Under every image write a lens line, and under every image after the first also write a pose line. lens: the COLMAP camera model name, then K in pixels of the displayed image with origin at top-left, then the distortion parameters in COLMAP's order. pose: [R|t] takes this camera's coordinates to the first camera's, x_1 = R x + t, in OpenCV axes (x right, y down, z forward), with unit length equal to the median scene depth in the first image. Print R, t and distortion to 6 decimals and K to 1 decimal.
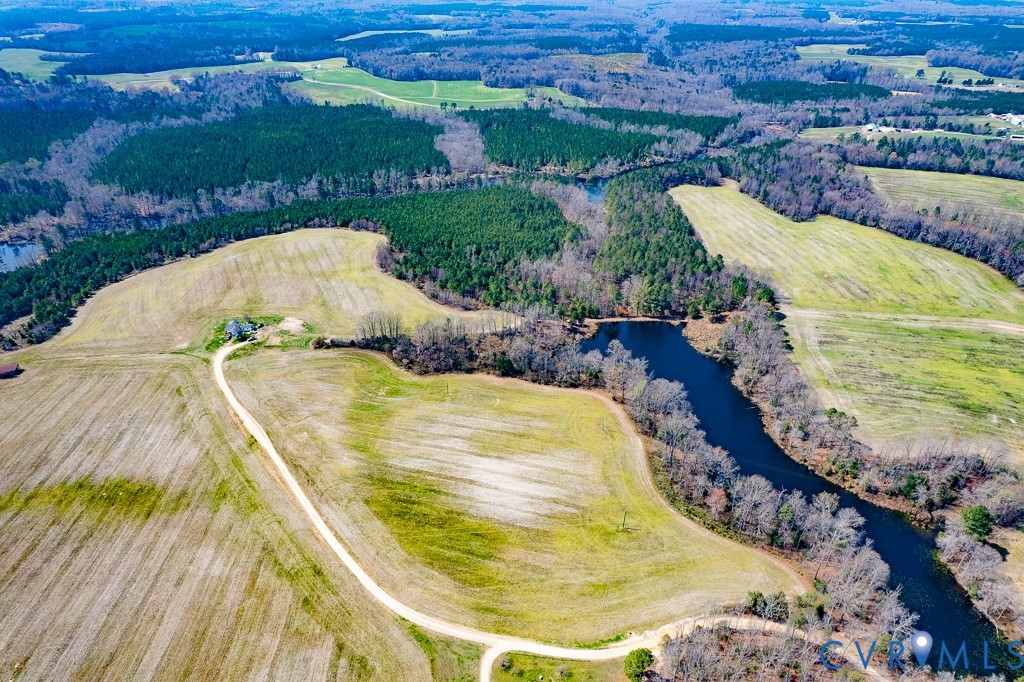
lens RADIAL K [[653.4, 0, 518.7], [0, 653.4, 341.1], [0, 0, 1]] dist [-0.079600, 0.072187]
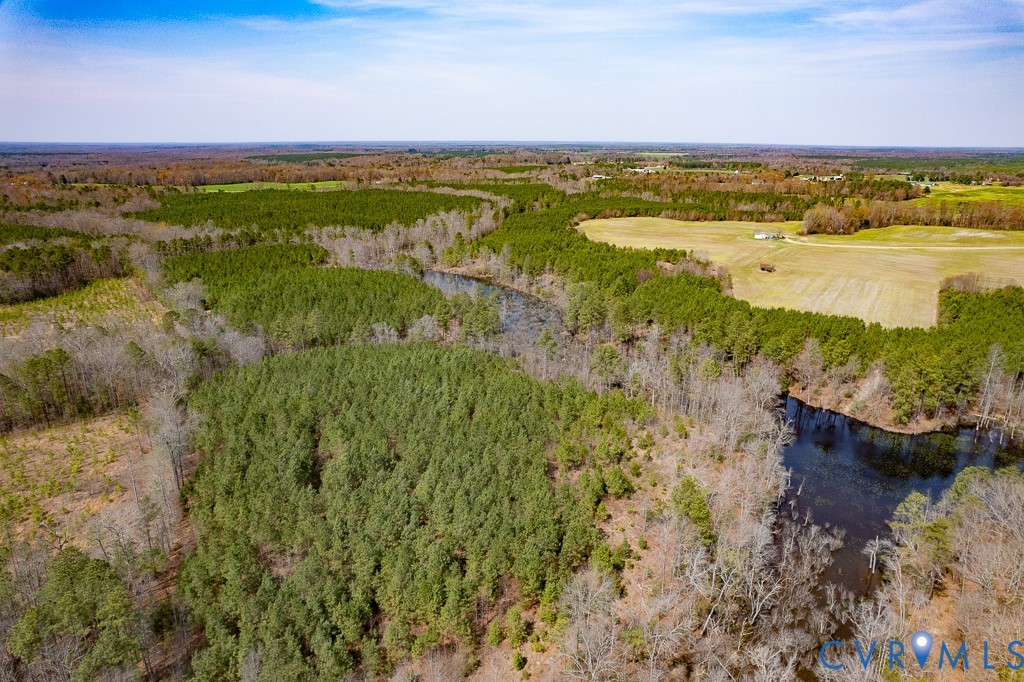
lens RADIAL K [[653.4, 0, 518.7], [0, 653.4, 341.1], [0, 0, 1]] dist [-0.079600, 0.072187]
pose [[0.648802, -0.233932, 0.724108, -1.695647], [0.389493, 0.919566, -0.051909, 0.048377], [-0.653722, 0.315713, 0.687730, 0.457283]]
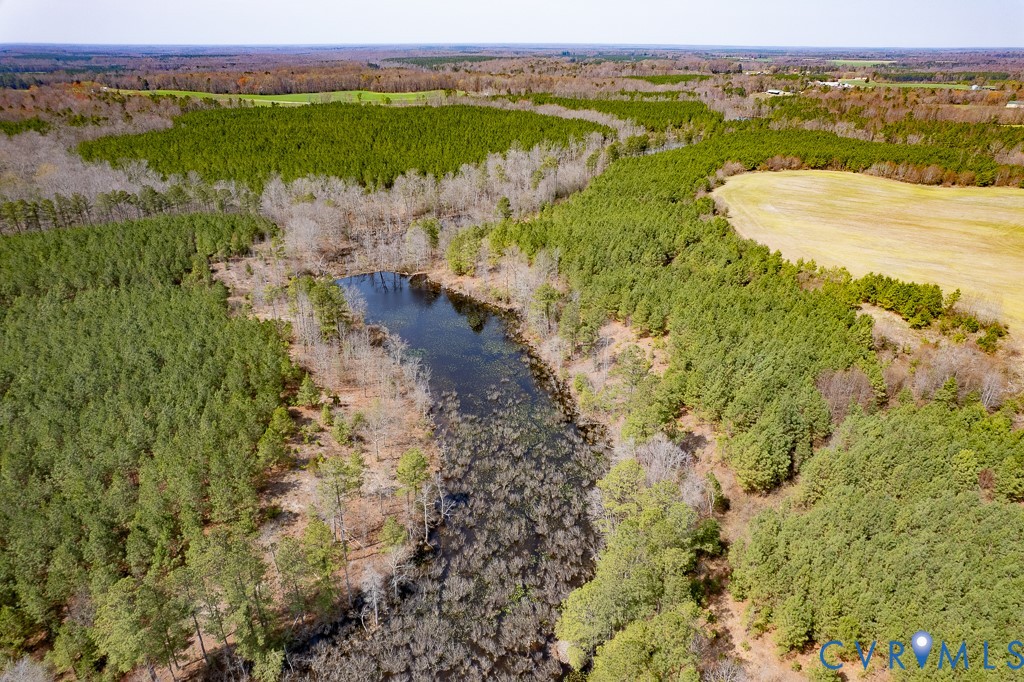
lens RADIAL K [[653.4, 0, 518.7], [0, 653.4, 341.1], [0, 0, 1]] dist [-0.079600, 0.072187]
pose [[0.811523, -0.253205, 0.526610, -1.225388], [0.301056, 0.953591, -0.005431, -0.092170], [-0.500796, 0.162946, 0.850089, 0.724377]]
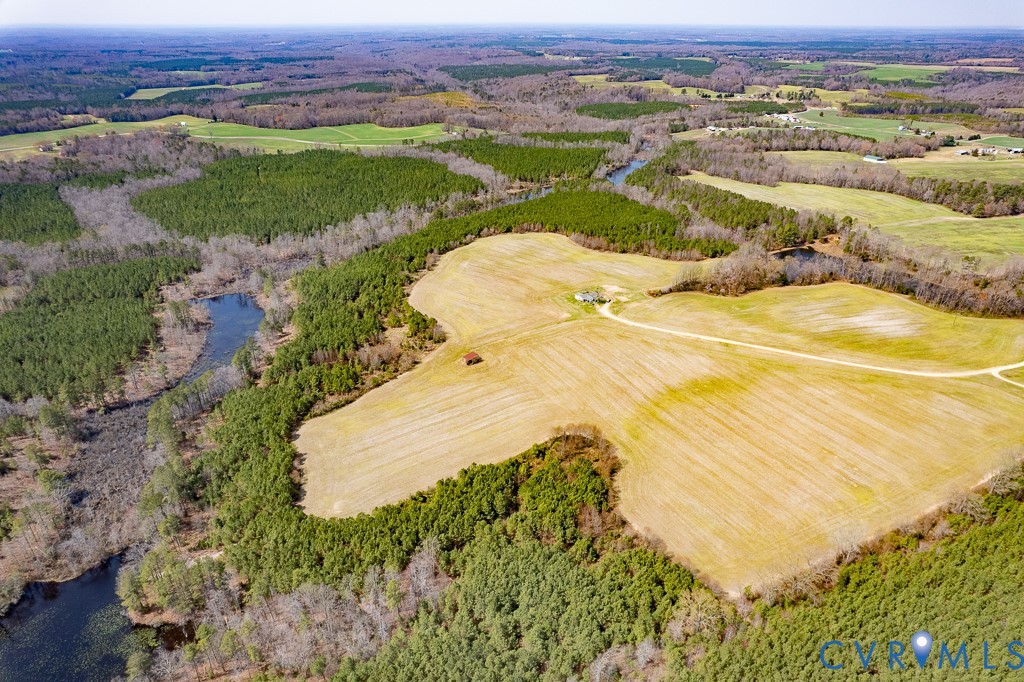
lens RADIAL K [[653.4, 0, 518.7], [0, 653.4, 341.1], [0, 0, 1]] dist [-0.079600, 0.072187]
pose [[0.891228, -0.212274, 0.400815, -1.022870], [0.237127, 0.971394, -0.012806, 0.045171], [-0.386631, 0.106457, 0.916069, -0.088254]]
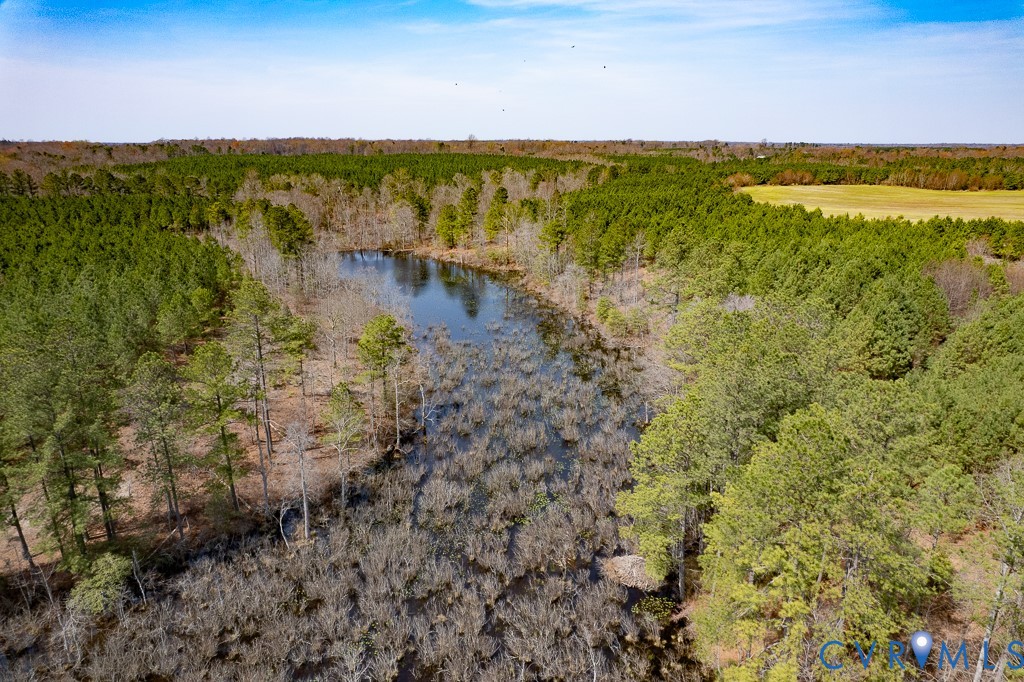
lens RADIAL K [[653.4, 0, 518.7], [0, 653.4, 341.1], [0, 0, 1]] dist [-0.079600, 0.072187]
pose [[0.803696, -0.185395, 0.565422, -1.202708], [0.311430, 0.940744, -0.134210, -0.012586], [-0.507035, 0.283953, 0.813809, 0.823612]]
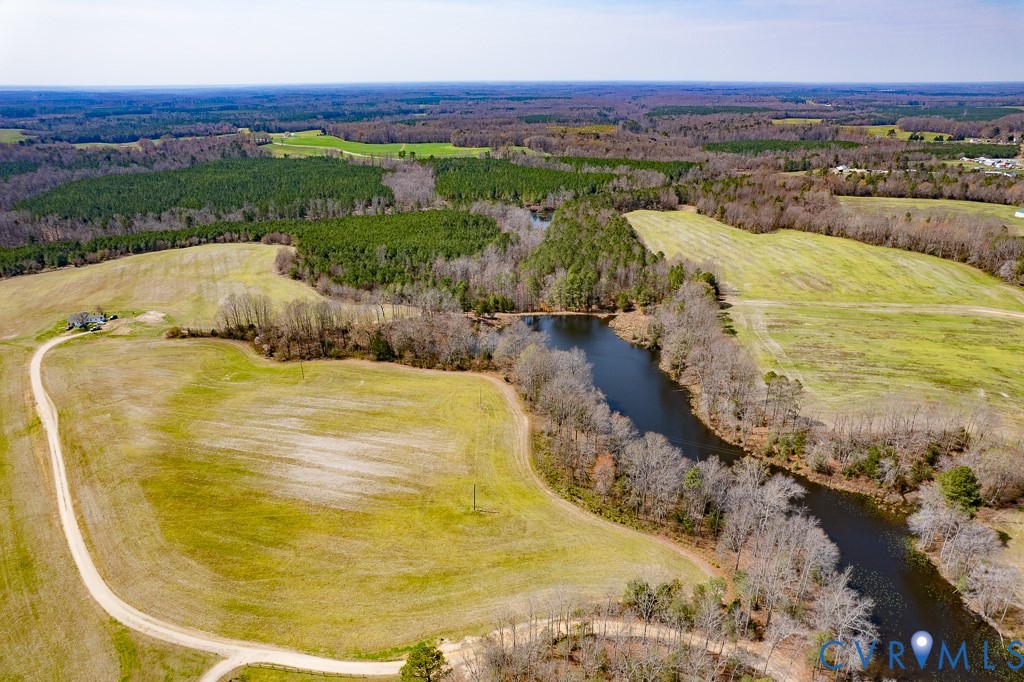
lens RADIAL K [[653.4, 0, 518.7], [0, 653.4, 341.1], [0, 0, 1]] dist [-0.079600, 0.072187]
pose [[0.999906, -0.013096, -0.003988, 0.137264], [0.012395, 0.989735, -0.142373, 0.129853], [0.005811, 0.142311, 0.989805, 0.159154]]
